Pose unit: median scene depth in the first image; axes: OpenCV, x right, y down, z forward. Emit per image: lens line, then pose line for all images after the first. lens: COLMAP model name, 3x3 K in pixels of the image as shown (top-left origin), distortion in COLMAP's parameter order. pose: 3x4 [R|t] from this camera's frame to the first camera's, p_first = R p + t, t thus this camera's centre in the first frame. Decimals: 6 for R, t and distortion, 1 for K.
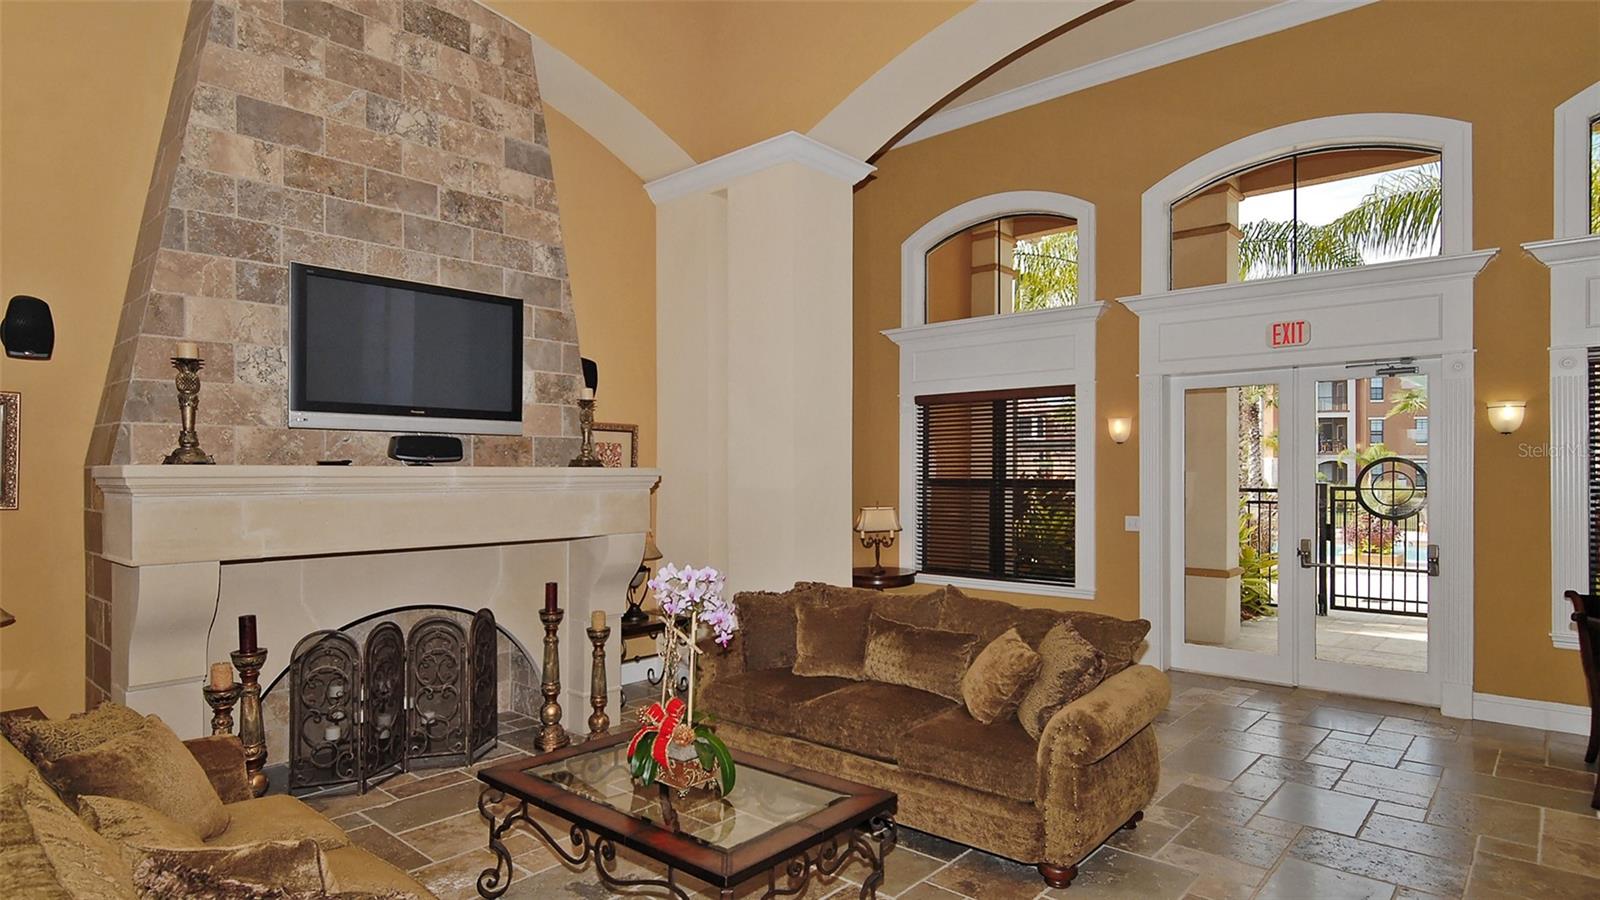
lens RADIAL K [[862.8, 0, 807.8], [0, 862.8, 464.9], [0, 0, 1]] dist [-0.001748, -0.002080]
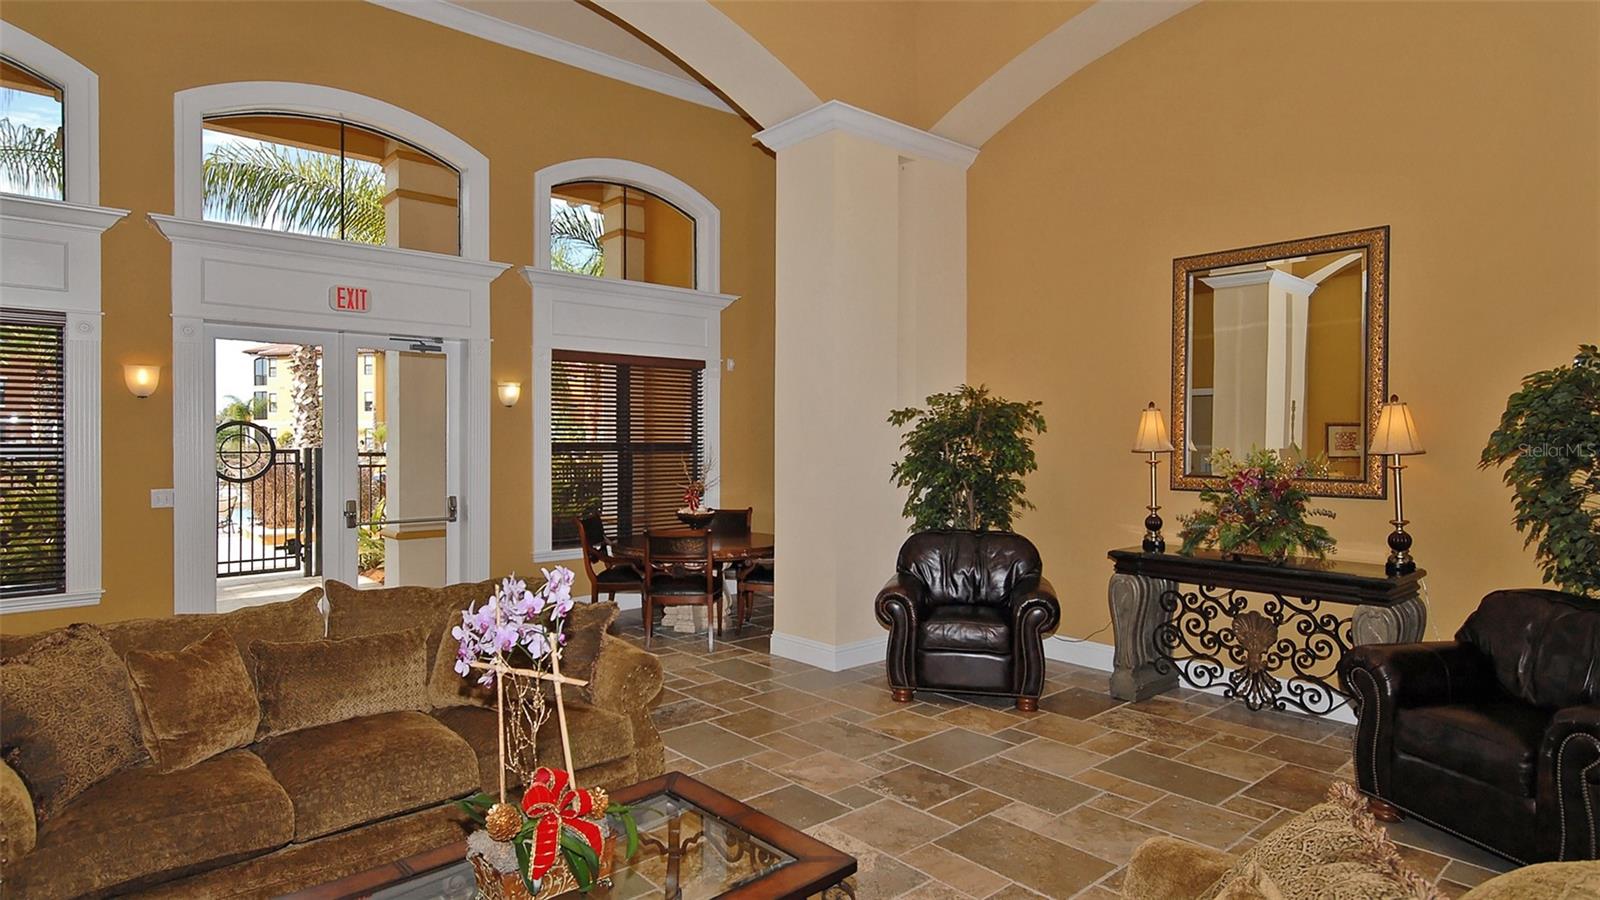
lens RADIAL K [[862.8, 0, 808.0], [0, 862.8, 442.4], [0, 0, 1]] dist [-0.001748, -0.002080]
pose [[0.107341, -0.006414, 0.994202, -0.351860], [-0.011271, 0.999907, 0.007668, 0.002395], [-0.994158, -0.012029, 0.107259, 0.315014]]
